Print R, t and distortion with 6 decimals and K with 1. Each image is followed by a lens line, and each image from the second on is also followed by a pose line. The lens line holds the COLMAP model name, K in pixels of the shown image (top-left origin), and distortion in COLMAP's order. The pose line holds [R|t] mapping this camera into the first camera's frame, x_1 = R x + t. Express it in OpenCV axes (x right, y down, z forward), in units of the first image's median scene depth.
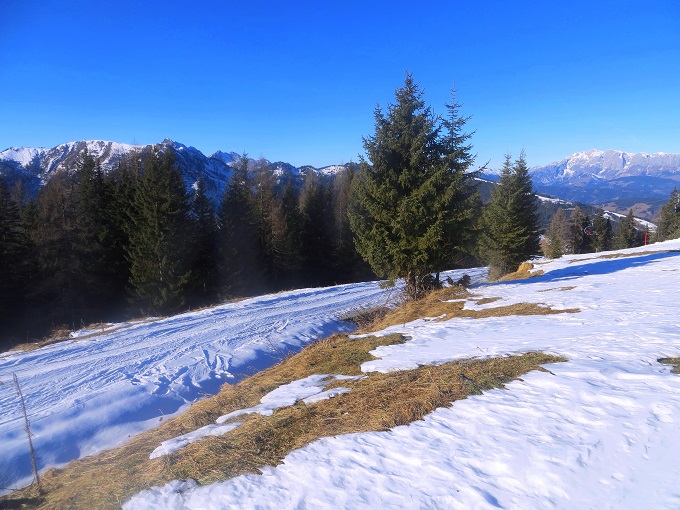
lens RADIAL K [[505.3, 0, 340.9], [0, 505.3, 251.5], [0, 0, 1]] dist [-0.019248, 0.002941]
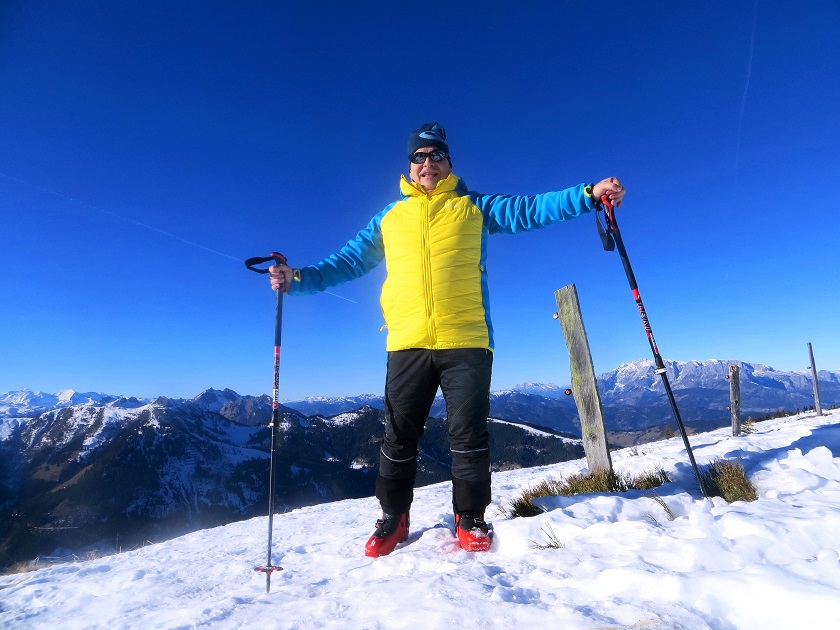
lens RADIAL K [[624.2, 0, 422.3], [0, 624.2, 318.0], [0, 0, 1]] dist [-0.019248, 0.002941]
pose [[0.993557, -0.039481, 0.106234, 0.013262], [0.066600, 0.961828, -0.265428, -0.033804], [-0.091699, 0.270793, 0.958260, -0.194435]]
